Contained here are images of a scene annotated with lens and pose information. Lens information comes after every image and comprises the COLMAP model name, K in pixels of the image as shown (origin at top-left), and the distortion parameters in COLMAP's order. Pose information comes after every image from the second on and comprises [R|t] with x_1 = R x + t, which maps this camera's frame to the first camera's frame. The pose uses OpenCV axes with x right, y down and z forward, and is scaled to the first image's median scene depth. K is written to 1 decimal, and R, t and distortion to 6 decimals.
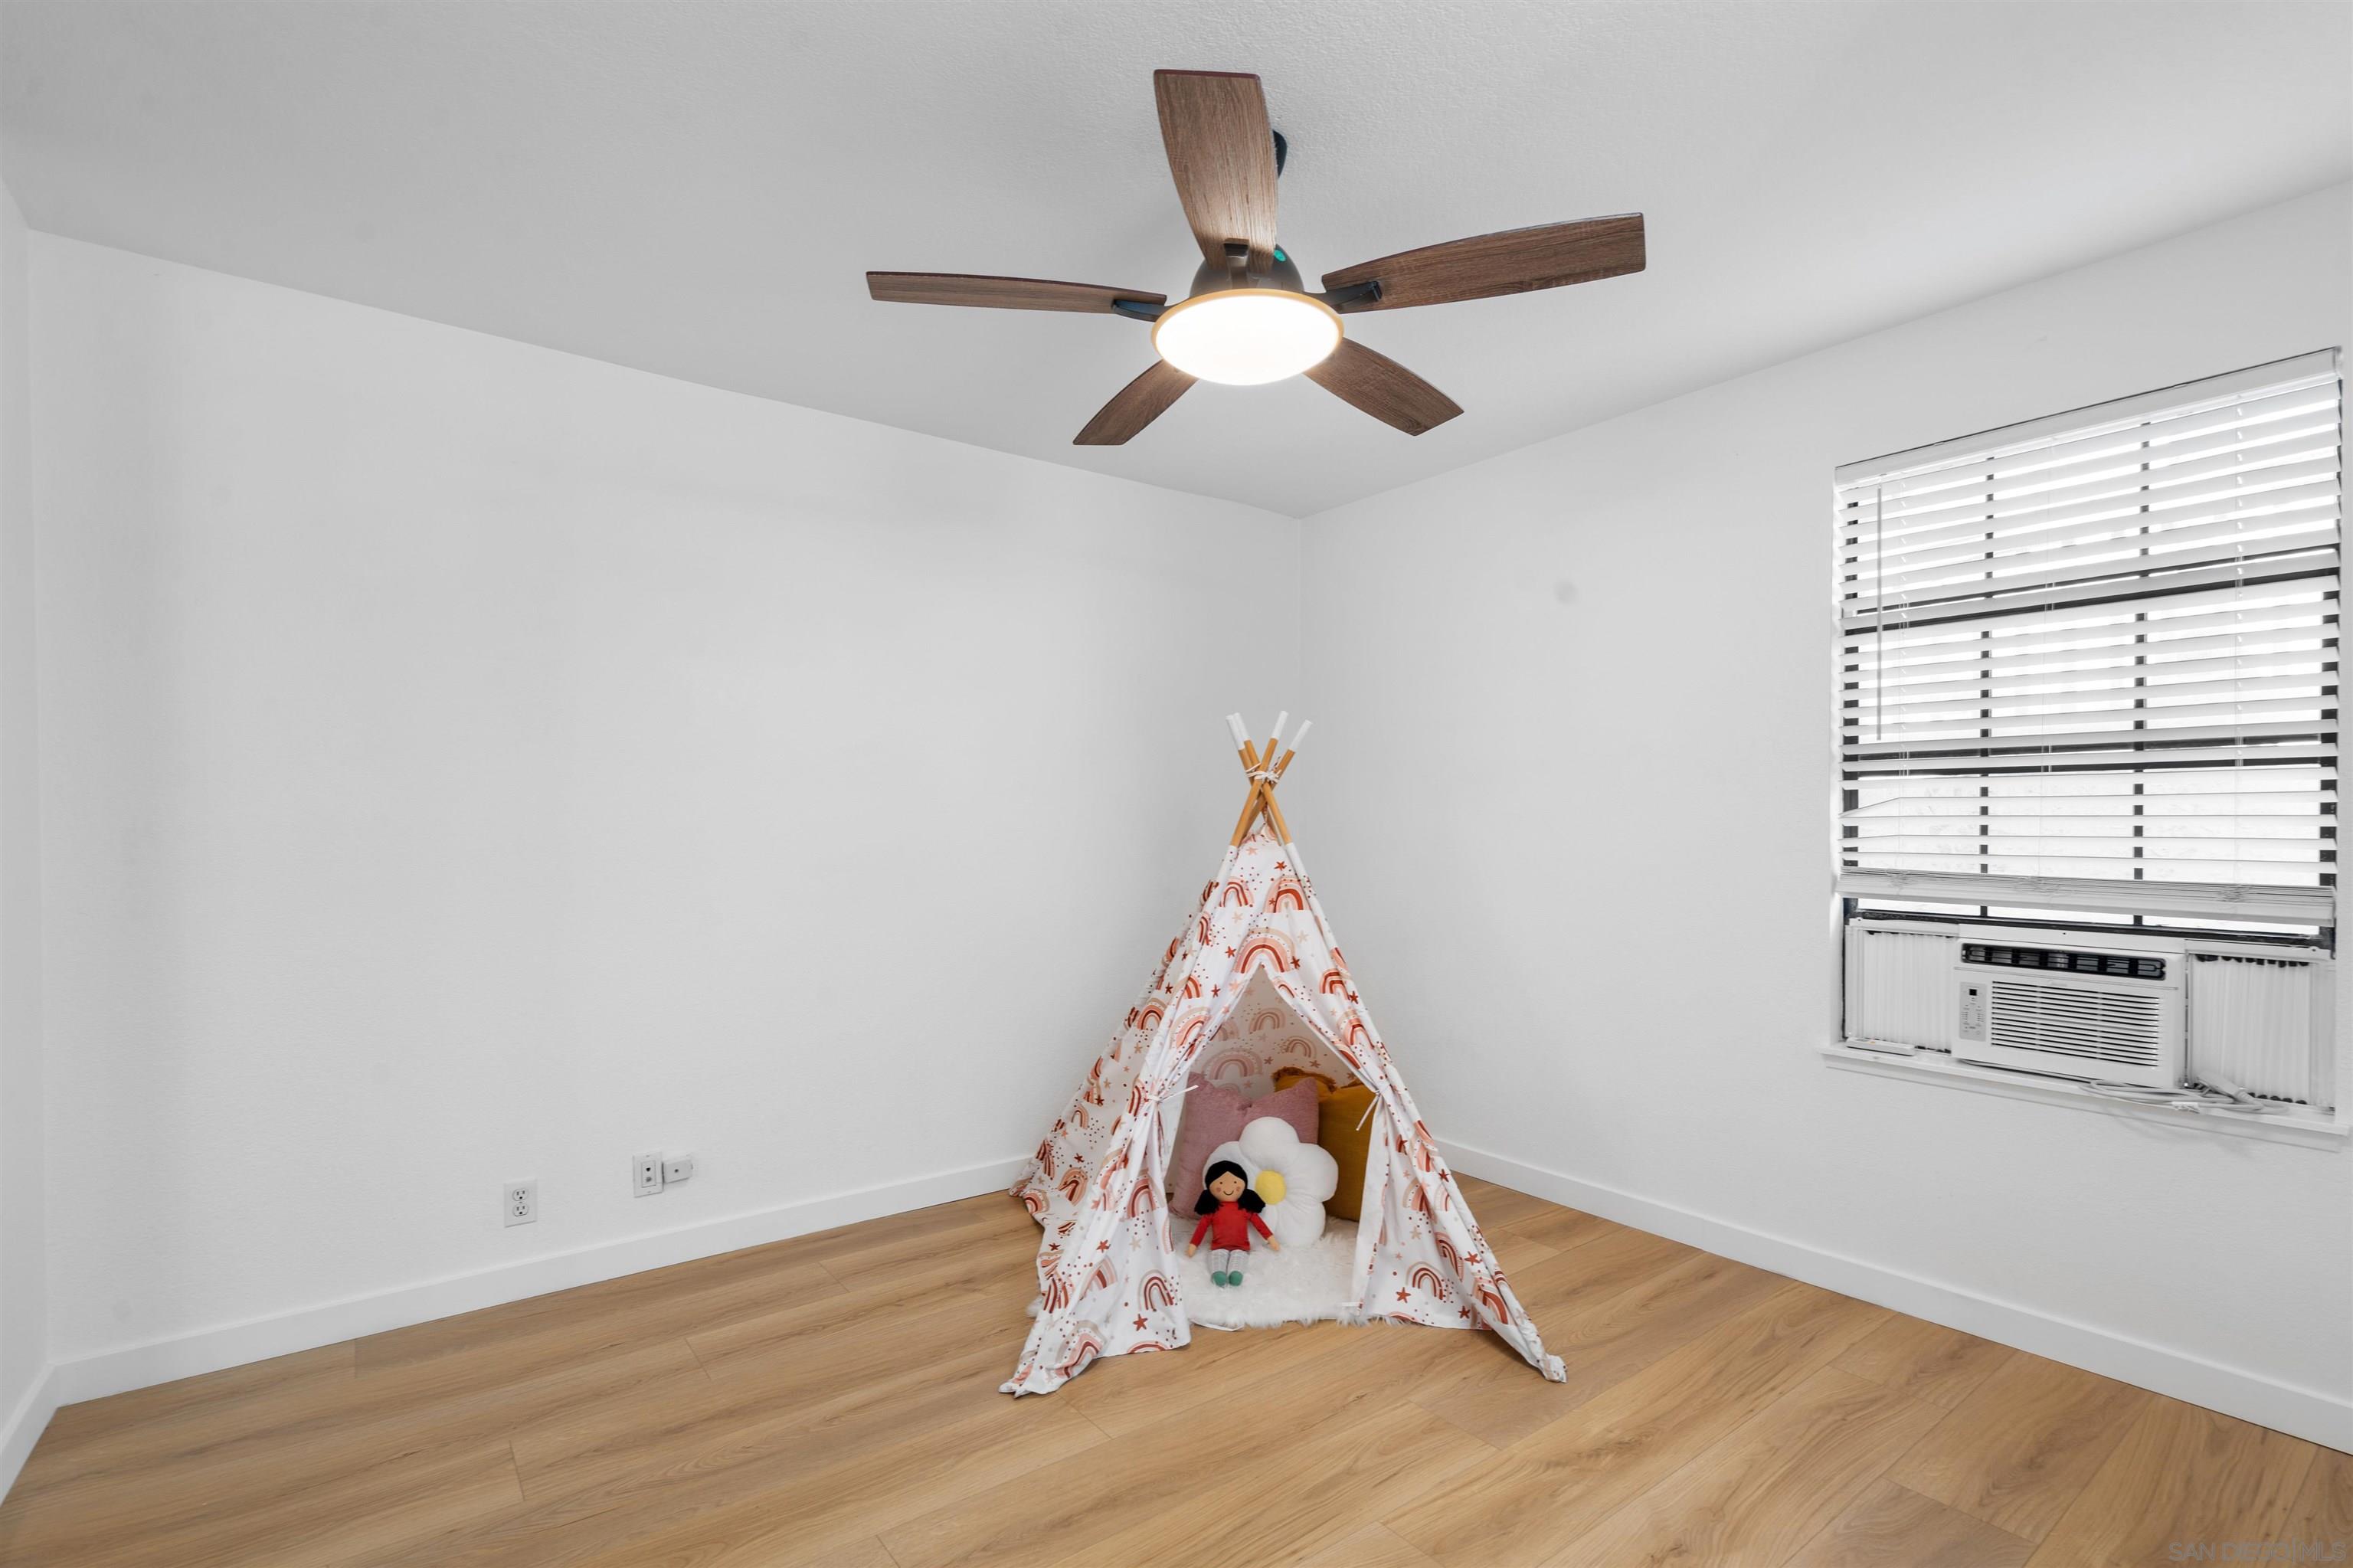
lens RADIAL K [[1067.7, 0, 1197.9], [0, 1067.7, 841.1], [0, 0, 1]] dist [-0.003630, 0.001921]
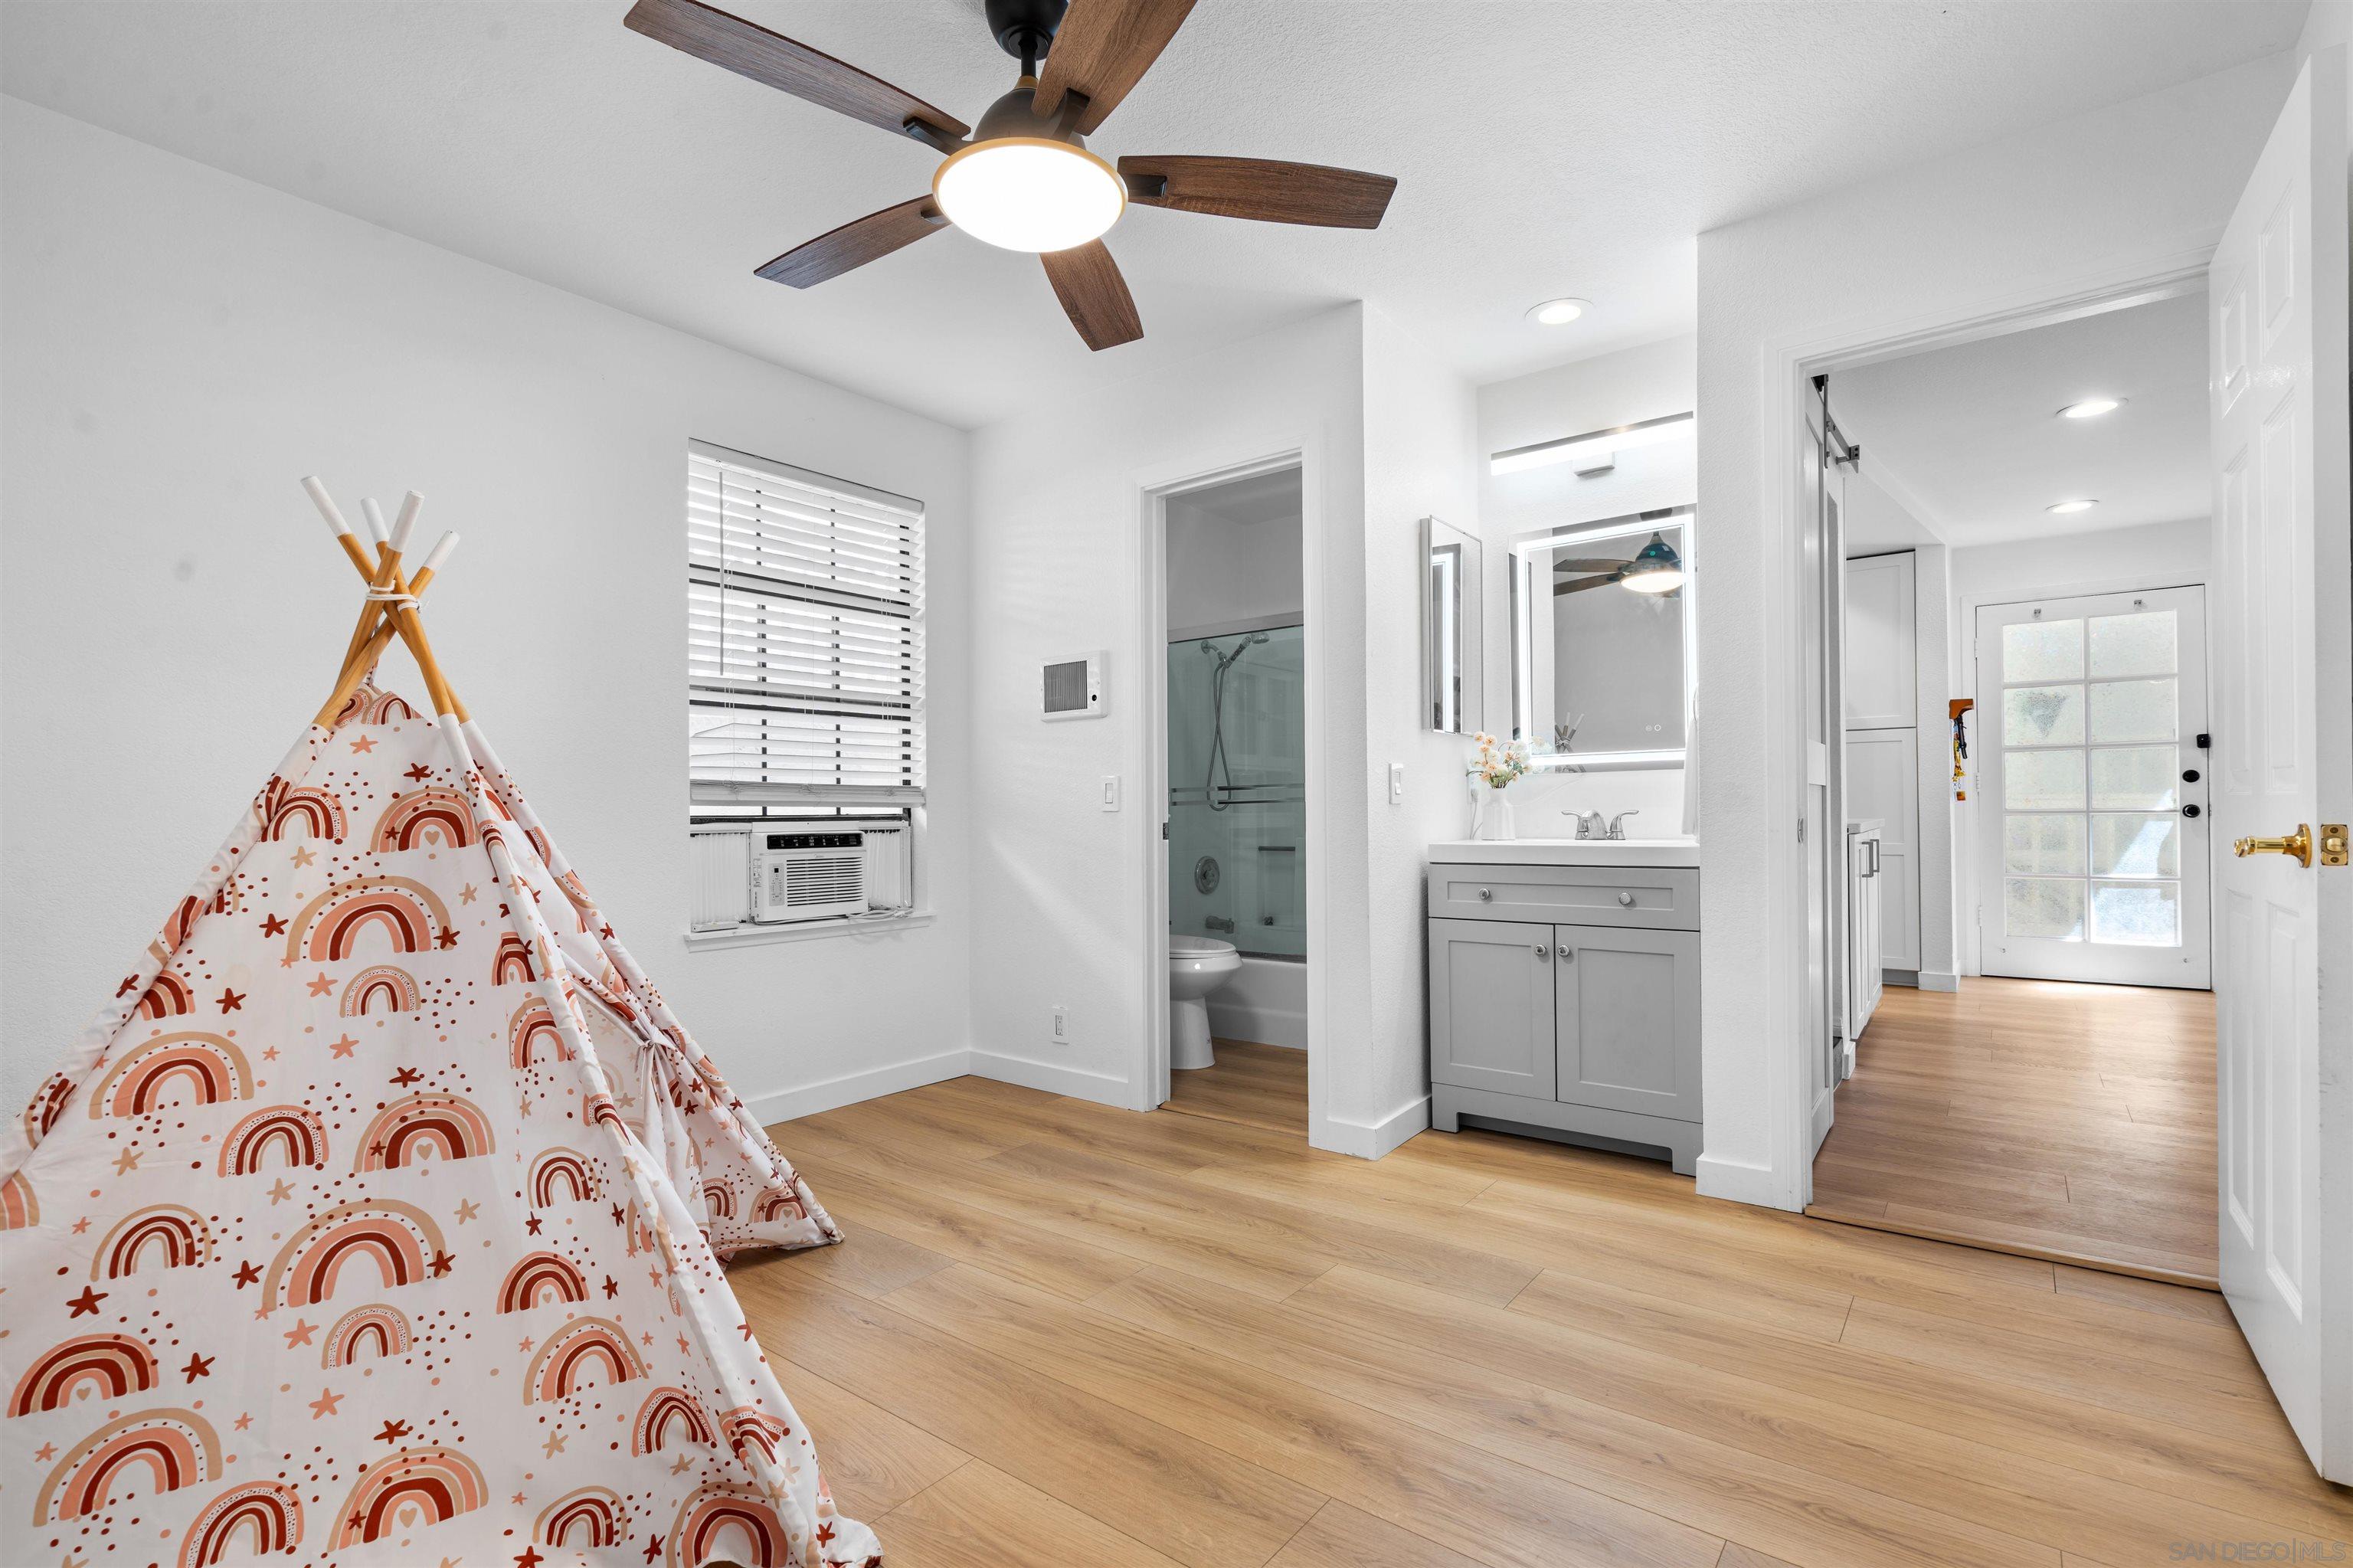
lens RADIAL K [[1067.7, 0, 1154.2], [0, 1067.7, 799.1], [0, 0, 1]] dist [-0.003630, 0.001921]
pose [[-0.198507, -0.007113, 0.980074, -0.750368], [0.009749, 0.999910, 0.009231, 0.046297], [-0.980051, 0.011387, -0.198420, 0.849963]]
